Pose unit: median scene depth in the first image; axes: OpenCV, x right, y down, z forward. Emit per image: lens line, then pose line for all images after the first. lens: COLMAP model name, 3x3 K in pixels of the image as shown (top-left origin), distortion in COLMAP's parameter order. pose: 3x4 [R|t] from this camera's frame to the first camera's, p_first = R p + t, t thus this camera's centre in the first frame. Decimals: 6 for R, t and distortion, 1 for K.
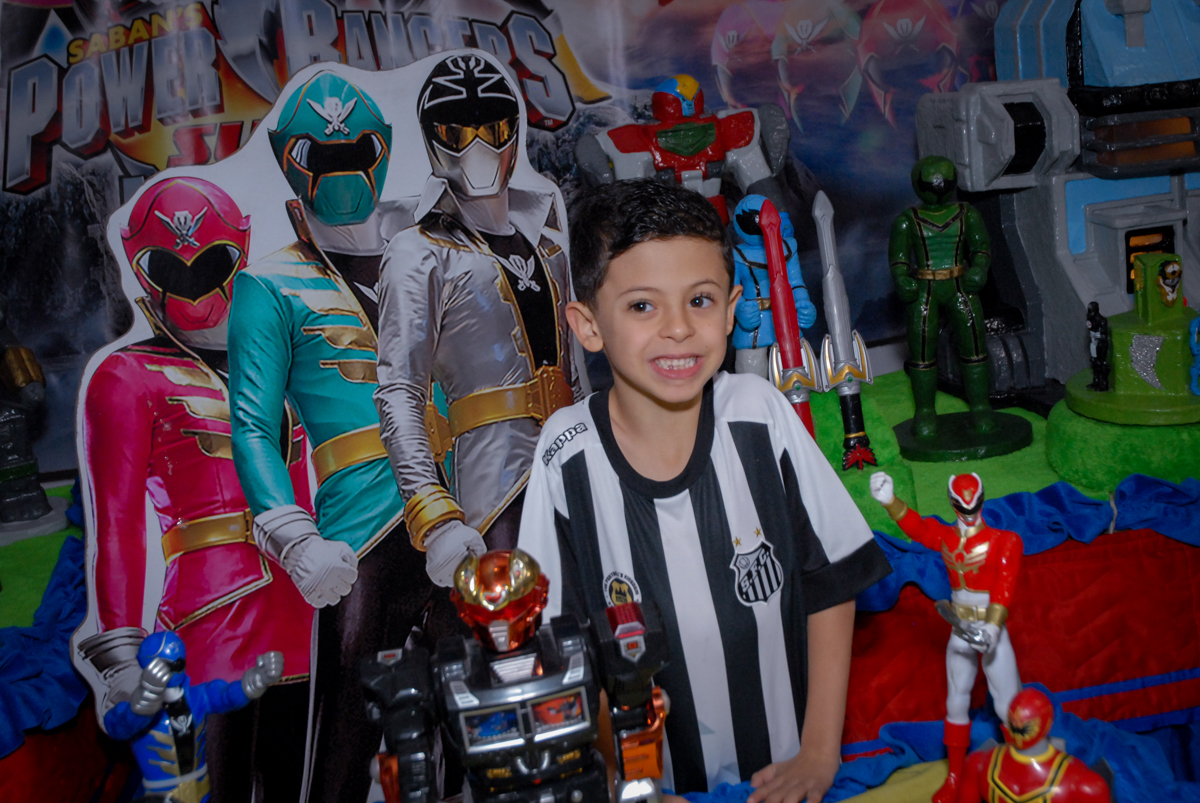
lens RADIAL K [[1673.3, 0, 692.6], [0, 1673.3, 352.1], [0, 0, 1]] dist [0.007994, 0.102969]
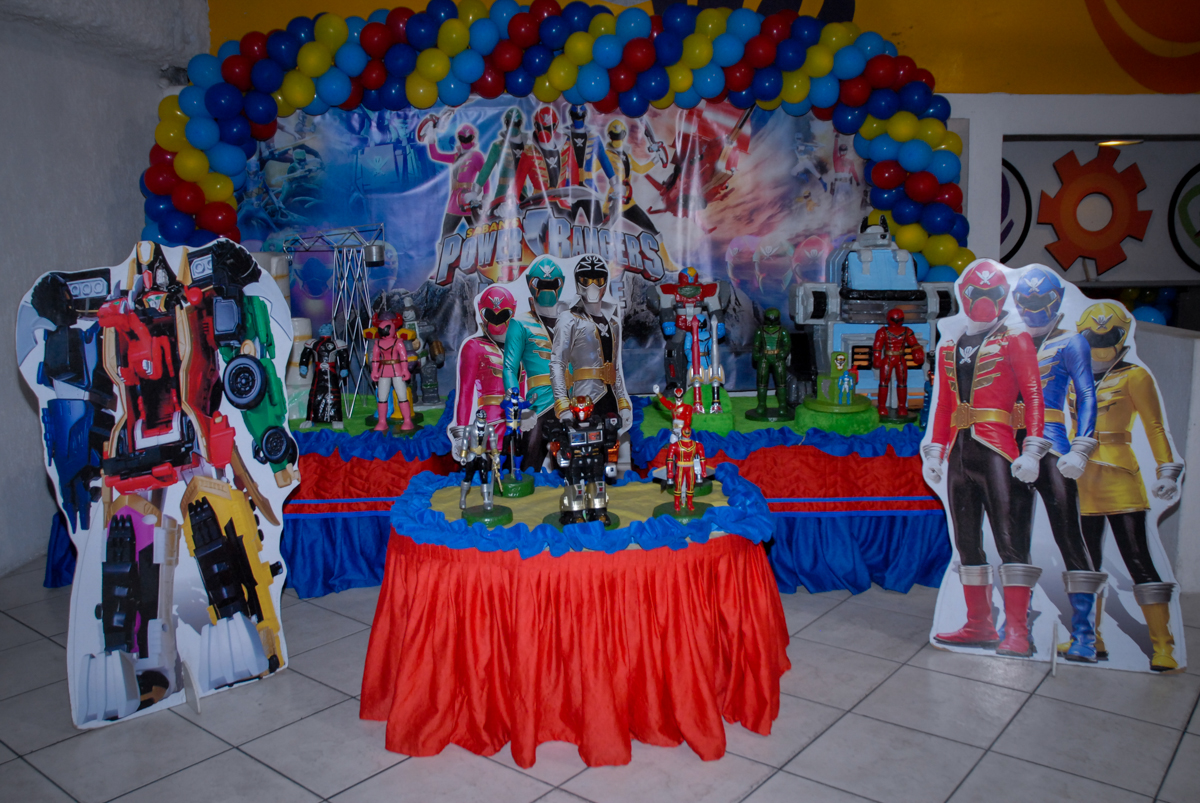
lens RADIAL K [[1083.6, 0, 600.0], [0, 1083.6, 401.5], [0, 0, 1]] dist [-0.180552, 0.002280]
pose [[0.971750, 0.125111, -0.200124, 0.238935], [-0.127833, 0.991795, -0.000684, 0.065964], [0.198396, 0.026247, 0.979770, -0.718367]]
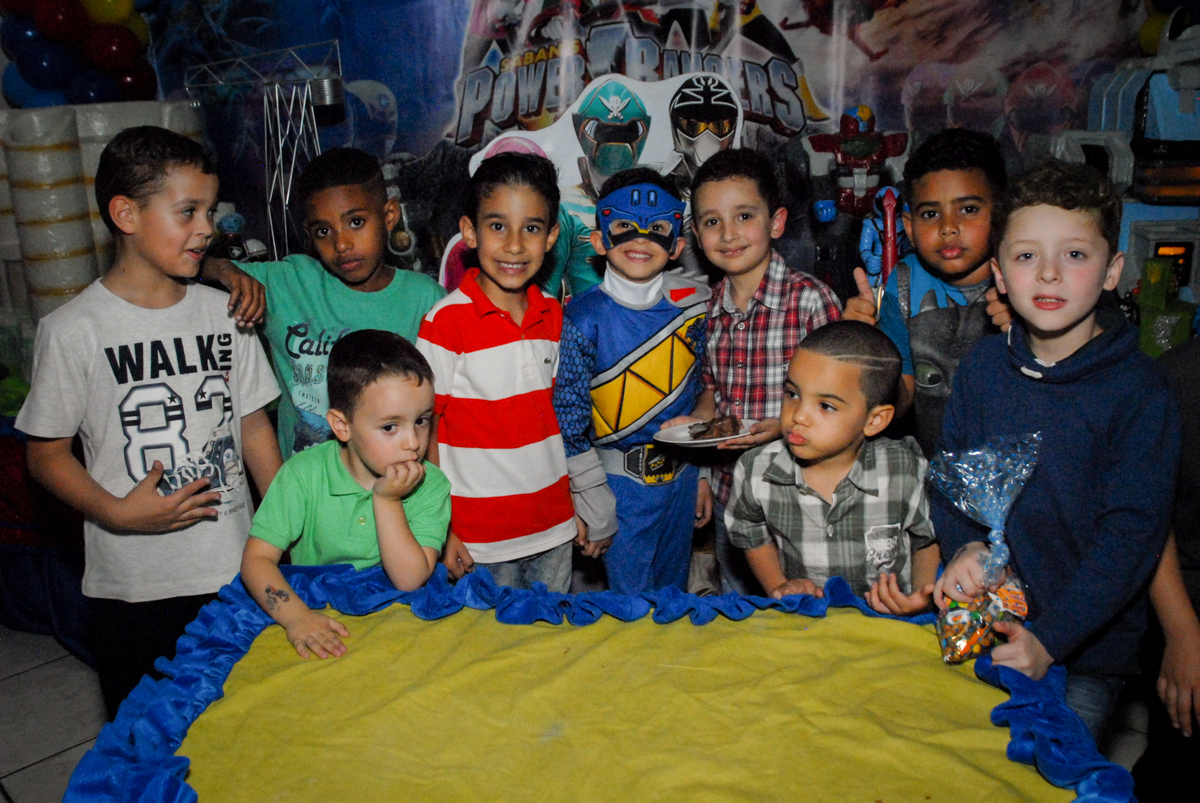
lens RADIAL K [[1063.2, 0, 547.7], [0, 1063.2, 379.3], [0, 0, 1]] dist [-0.183921, 0.153801]
pose [[0.937723, 0.151964, -0.312381, 0.058766], [-0.121452, 0.985909, 0.115034, 0.005297], [0.325460, -0.069931, 0.942966, 0.014234]]
